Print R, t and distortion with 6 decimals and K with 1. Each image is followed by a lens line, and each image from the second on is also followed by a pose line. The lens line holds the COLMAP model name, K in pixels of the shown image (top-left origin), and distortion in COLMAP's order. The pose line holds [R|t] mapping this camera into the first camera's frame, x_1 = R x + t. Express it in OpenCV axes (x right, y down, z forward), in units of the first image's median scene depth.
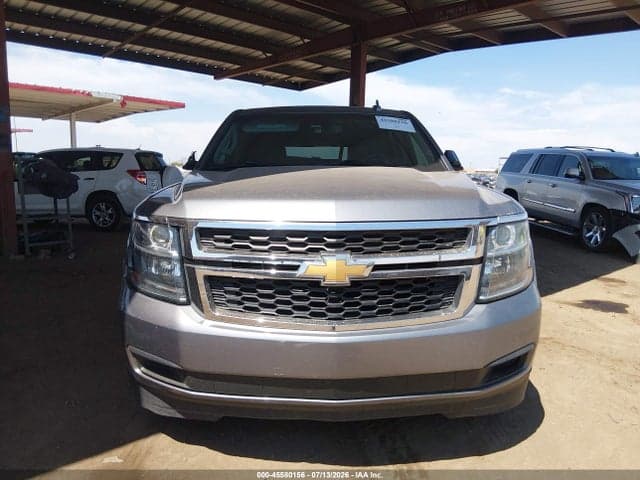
lens RADIAL K [[487.4, 0, 317.2], [0, 487.4, 238.2], [0, 0, 1]] dist [0.111242, -0.082012]
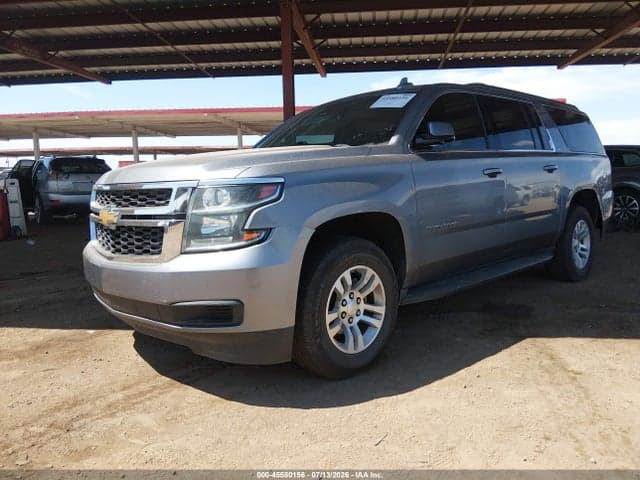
lens RADIAL K [[491.1, 0, 320.0], [0, 491.1, 240.0], [0, 0, 1]] dist [0.059796, -0.090784]
pose [[0.662111, 0.071052, -0.746030, 0.919854], [-0.077942, 0.996625, 0.025745, 0.028187], [0.745342, 0.041101, 0.665415, 0.302708]]
